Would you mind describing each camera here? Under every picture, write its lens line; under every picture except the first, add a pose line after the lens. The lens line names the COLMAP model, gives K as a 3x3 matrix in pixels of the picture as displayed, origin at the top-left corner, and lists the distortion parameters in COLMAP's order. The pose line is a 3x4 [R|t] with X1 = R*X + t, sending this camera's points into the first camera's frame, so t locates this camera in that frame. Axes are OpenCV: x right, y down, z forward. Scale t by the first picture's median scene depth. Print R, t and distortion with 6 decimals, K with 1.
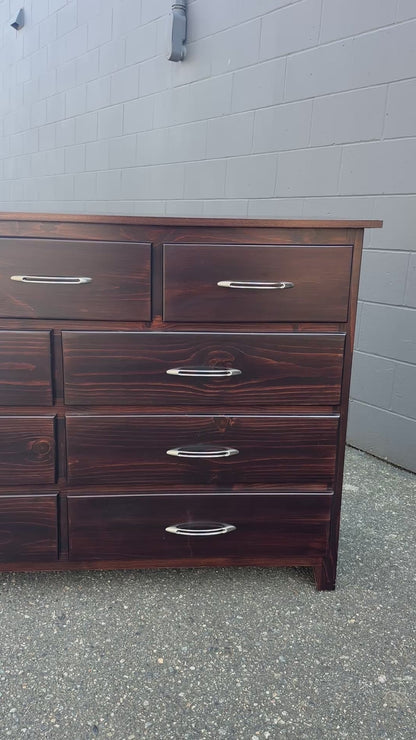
lens RADIAL K [[632.3, 0, 208.0], [0, 632.3, 370.0], [0, 0, 1]] dist [0.159448, -0.337507]
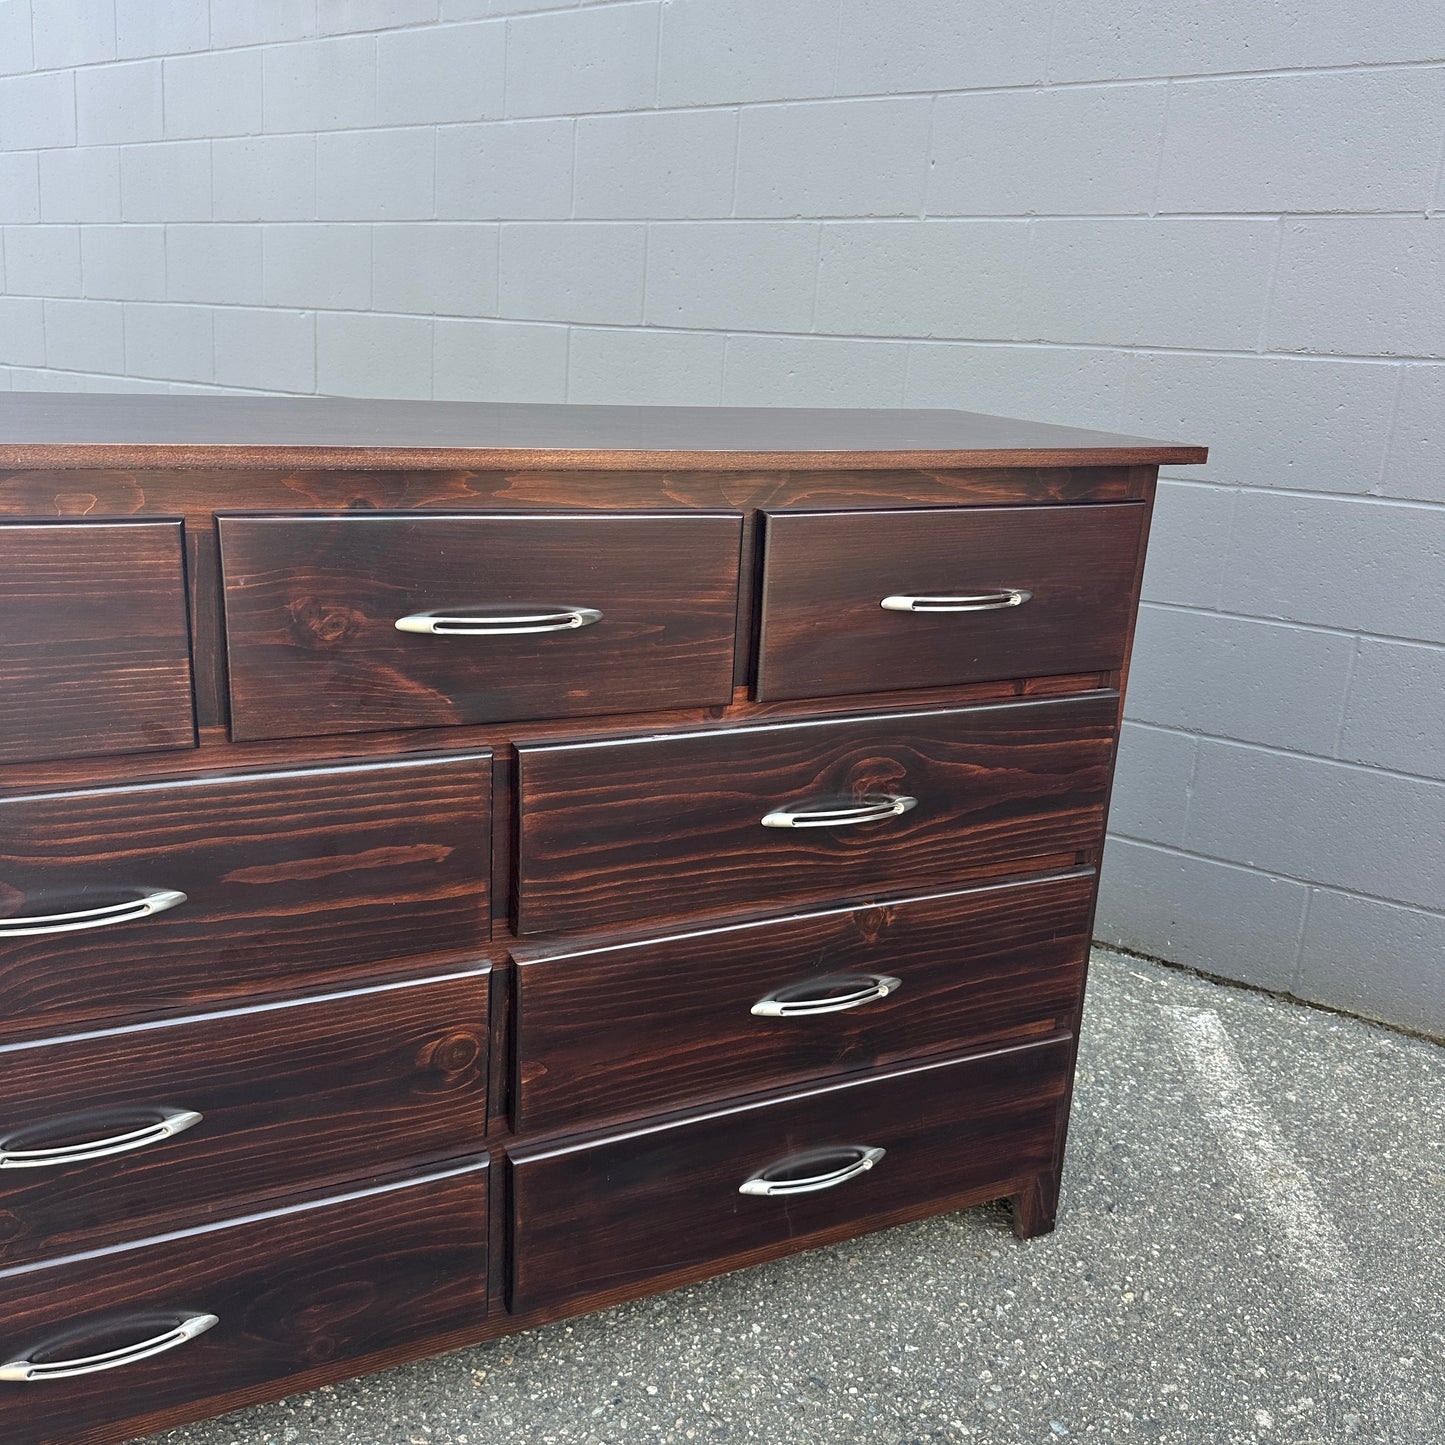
lens RADIAL K [[1346.7, 0, 732.9], [0, 1346.7, 716.9], [0, 0, 1]] dist [0.173458, -0.378997]
pose [[0.930715, -0.083869, 0.356000, -0.374444], [0.064538, 0.995740, 0.065857, -0.118755], [-0.360007, -0.038318, 0.932162, 0.191602]]
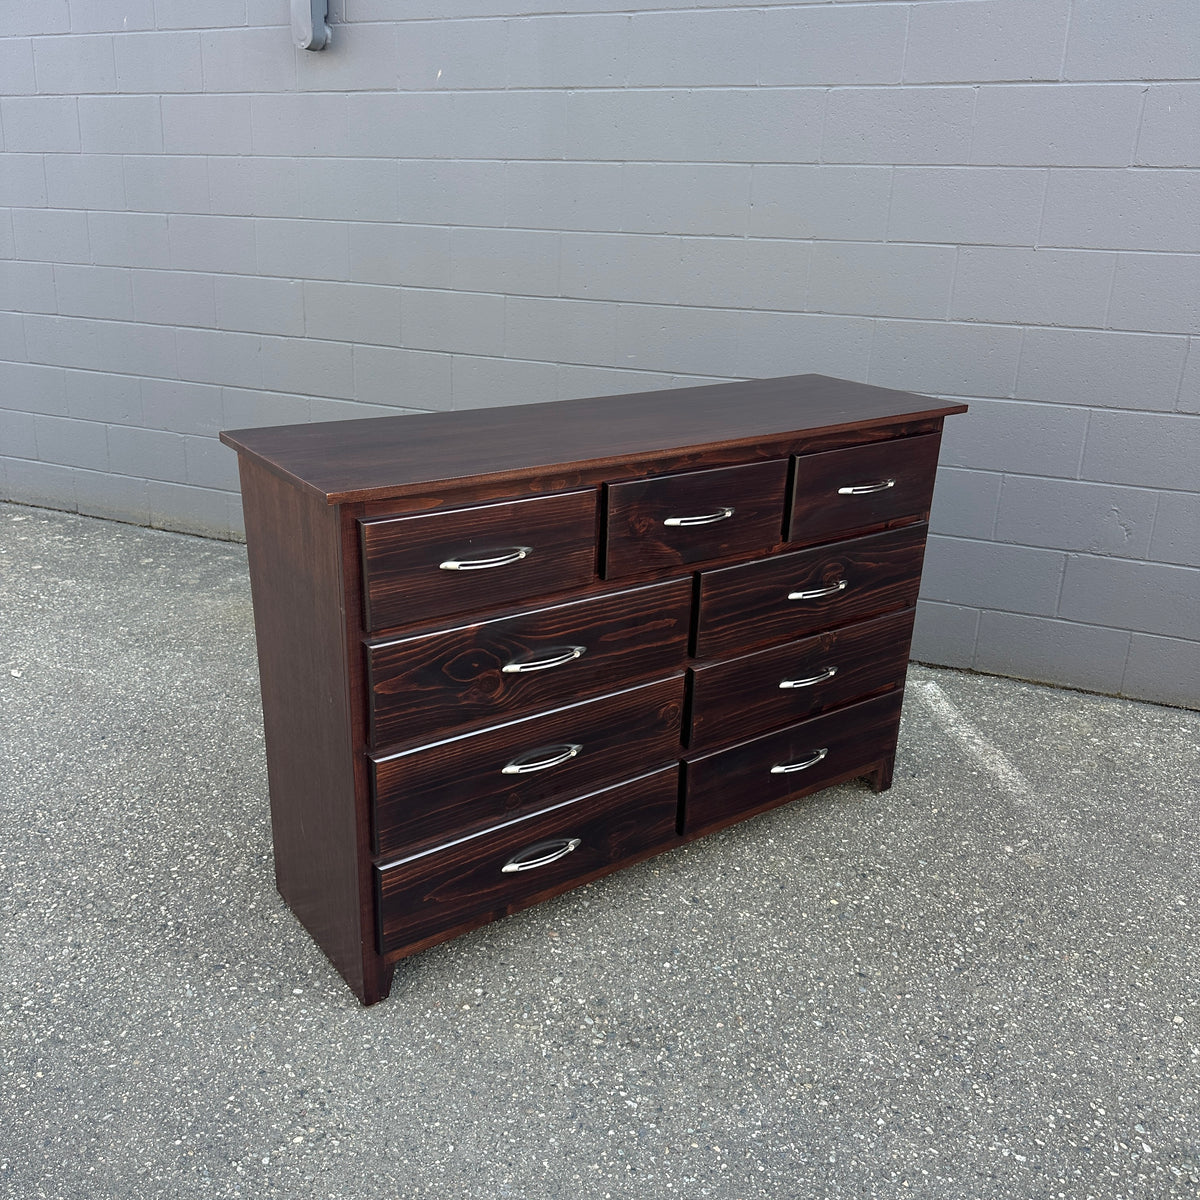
lens RADIAL K [[1109.4, 0, 608.6], [0, 1109.4, 608.9], [0, 0, 1]] dist [0.211635, -0.491672]
pose [[0.845434, -0.187782, 0.499979, -1.016987], [0.120870, 0.979134, 0.163359, -0.255292], [-0.520223, -0.077677, 0.850491, -0.178949]]
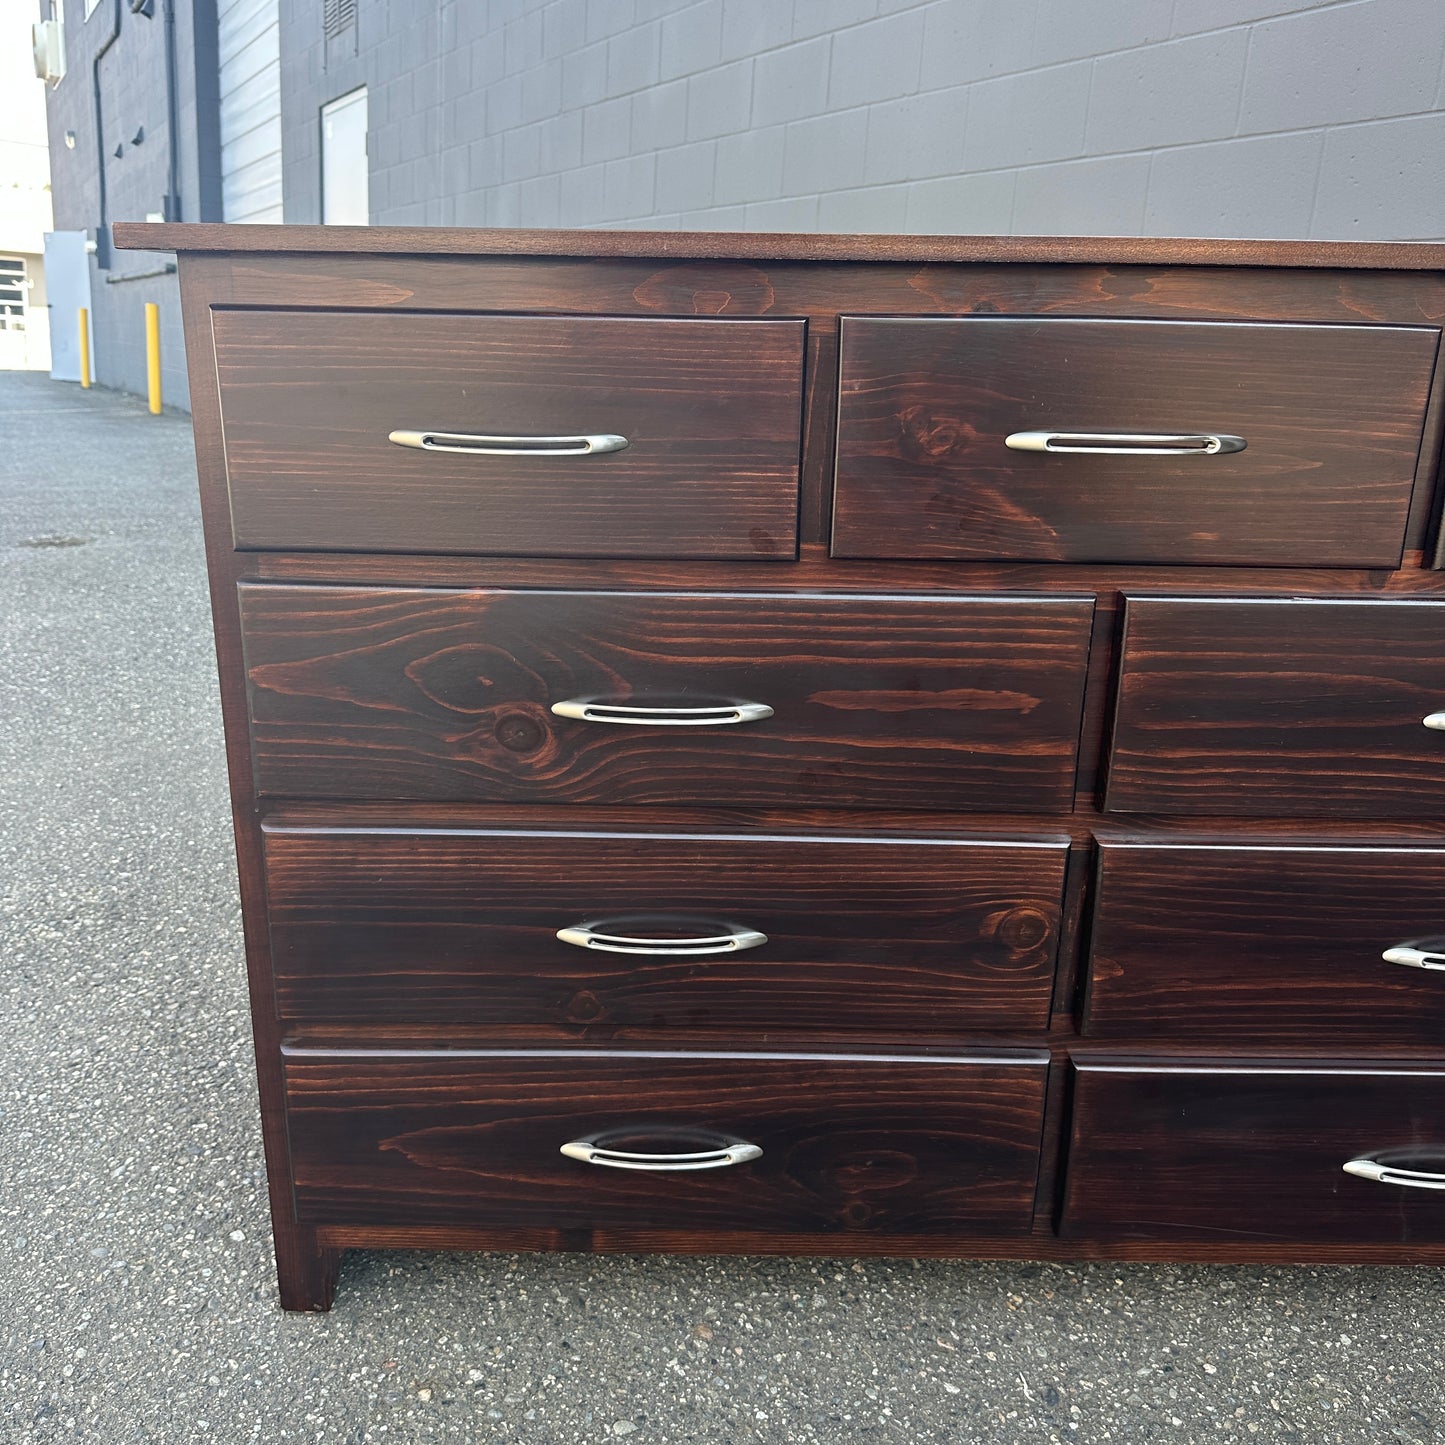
lens RADIAL K [[1349.0, 0, 710.2], [0, 1349.0, 727.4], [0, 0, 1]] dist [0.168352, -0.366941]
pose [[0.997192, 0.013660, -0.073624, -0.373494], [-0.010130, 0.998791, 0.048107, -0.023827], [0.074192, -0.047226, 0.996125, 0.244884]]
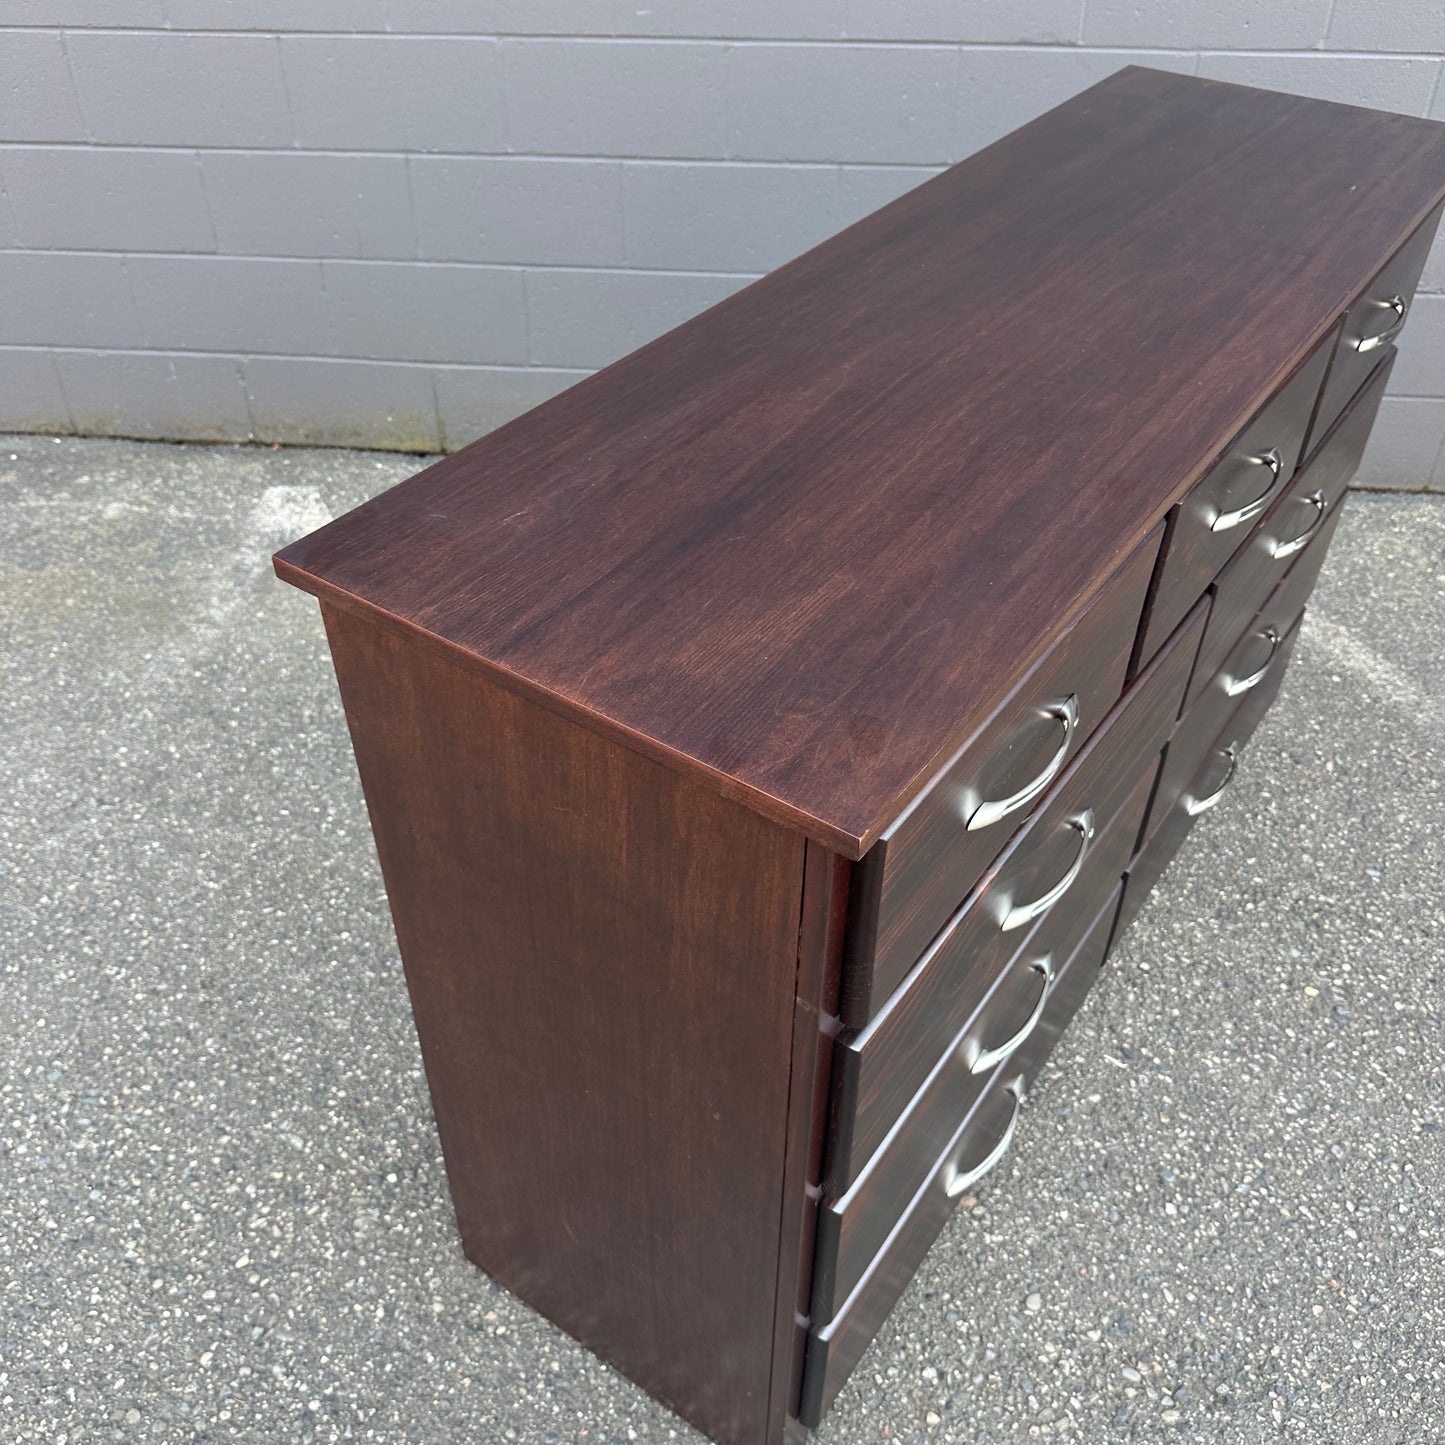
lens RADIAL K [[1363.7, 0, 727.3], [0, 1363.7, 715.4], [0, 0, 1]] dist [0.054800, -0.108012]
pose [[0.627782, -0.512655, 0.585727, -0.970339], [0.199507, 0.833322, 0.515530, -0.502966], [-0.752388, -0.206784, 0.625422, 0.614451]]
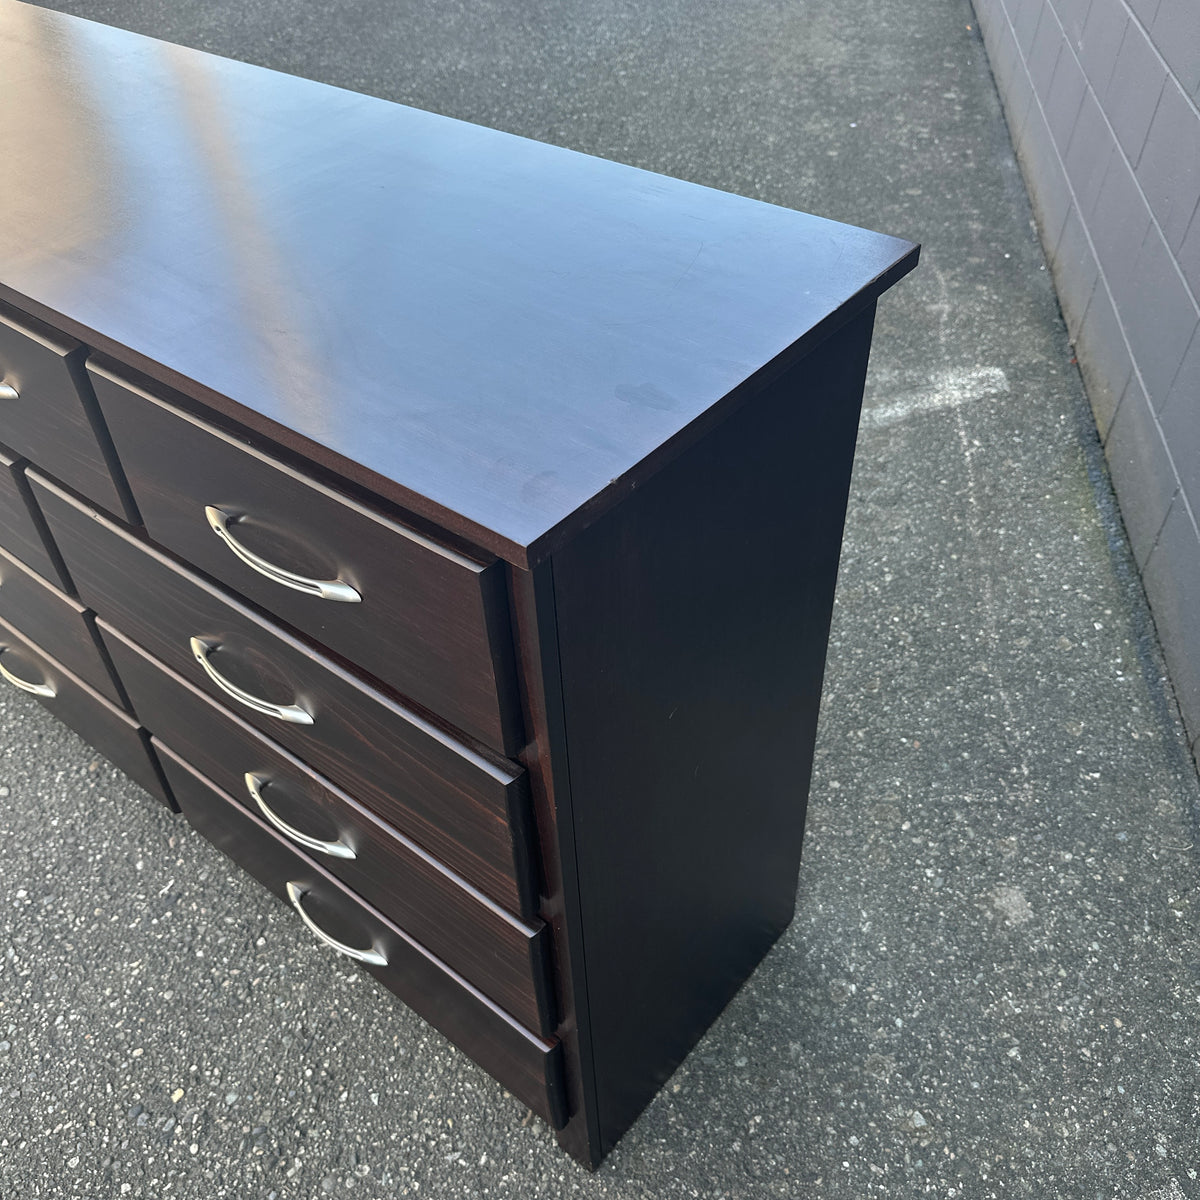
lens RADIAL K [[1149.2, 0, 590.3], [0, 1149.2, 601.2], [0, 0, 1]] dist [-0.007215, 0.006630]
pose [[0.728698, 0.418072, -0.542416, 0.499011], [-0.118109, 0.856891, 0.501785, -0.409366], [0.674574, -0.301585, 0.673793, 0.658035]]
